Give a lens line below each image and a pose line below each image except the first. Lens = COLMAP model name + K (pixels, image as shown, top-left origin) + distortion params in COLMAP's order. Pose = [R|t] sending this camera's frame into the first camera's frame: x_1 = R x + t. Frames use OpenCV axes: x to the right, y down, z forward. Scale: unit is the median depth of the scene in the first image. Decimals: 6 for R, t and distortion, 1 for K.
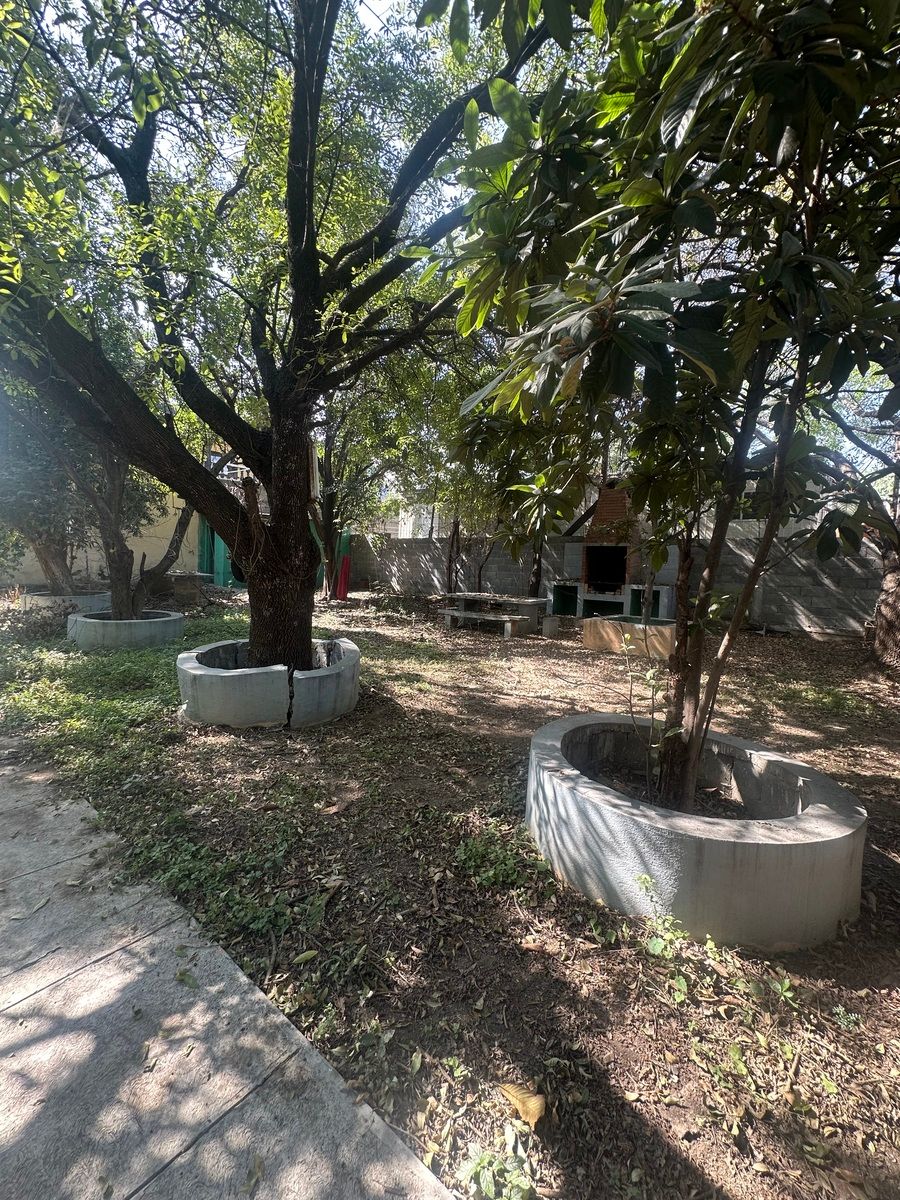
lens RADIAL K [[479.5, 0, 448.0], [0, 479.5, 598.2], [0, 0, 1]] dist [-0.000447, 0.001007]
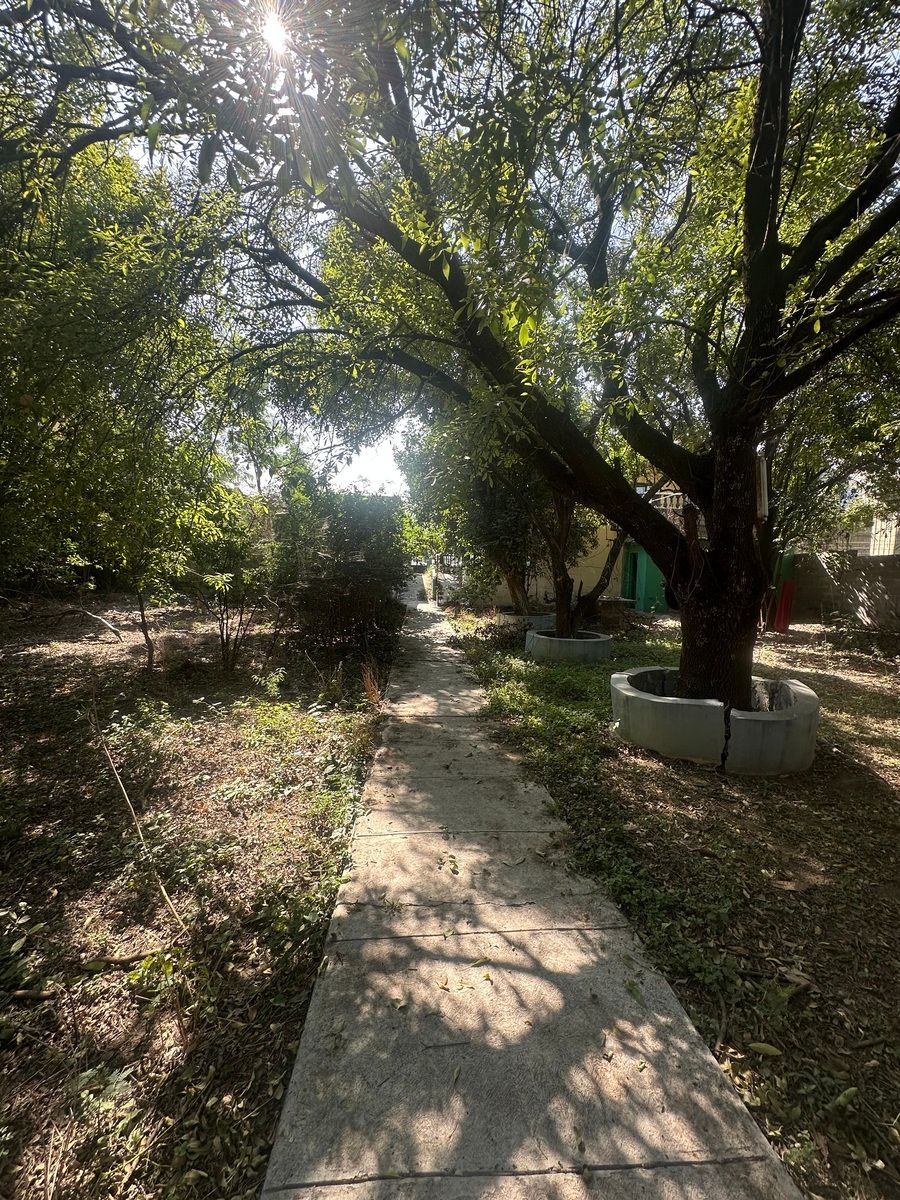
lens RADIAL K [[479.5, 0, 451.9], [0, 479.5, 599.0], [0, 0, 1]] dist [-0.000447, 0.001007]
pose [[0.685956, 0.013153, -0.727525, -0.026540], [-0.050592, 0.998279, -0.029653, -0.002849], [0.725883, 0.057148, 0.685441, -0.019277]]
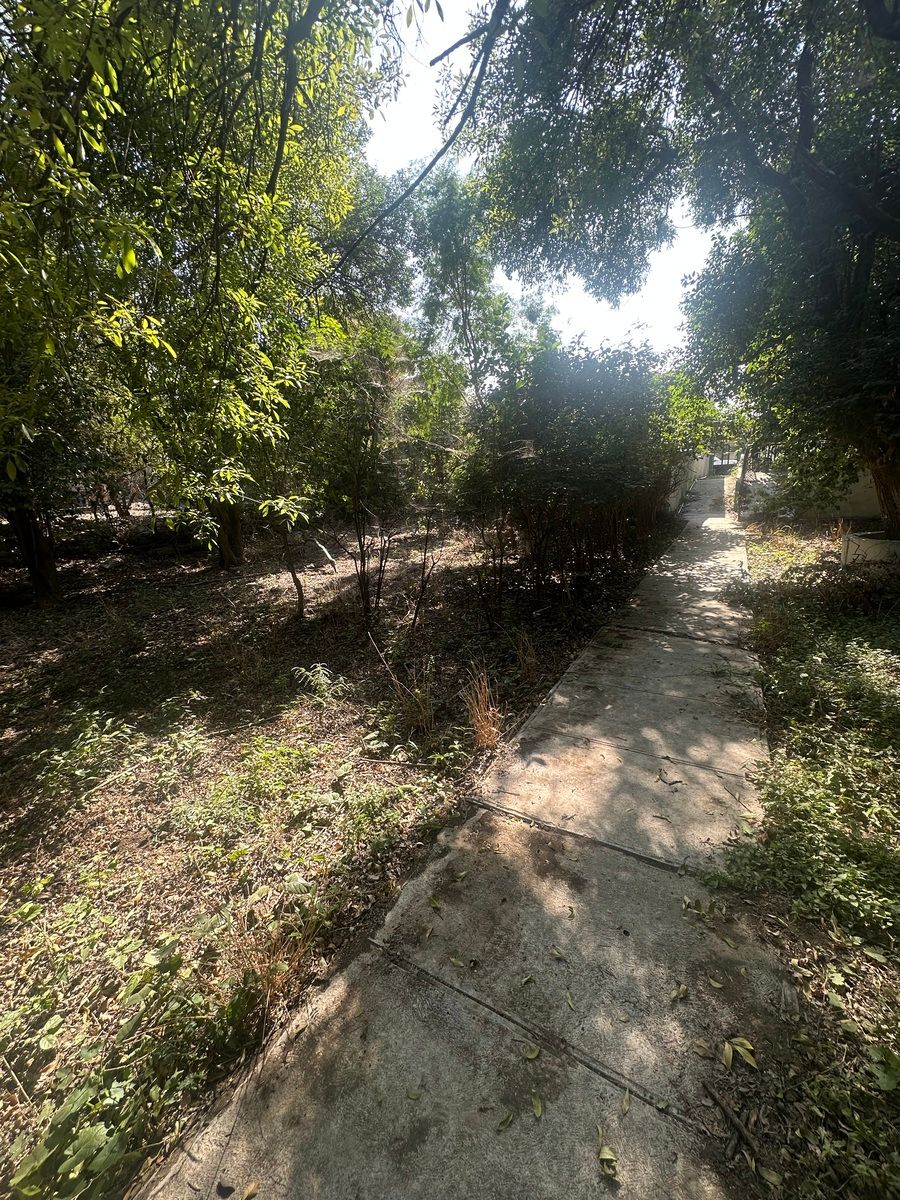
lens RADIAL K [[479.5, 0, 456.4], [0, 479.5, 598.9], [0, 0, 1]] dist [-0.000447, 0.001007]
pose [[0.164618, 0.169527, -0.971680, -0.535492], [-0.018676, 0.985478, 0.168771, -0.052582], [0.986181, -0.009635, 0.165393, 0.596636]]
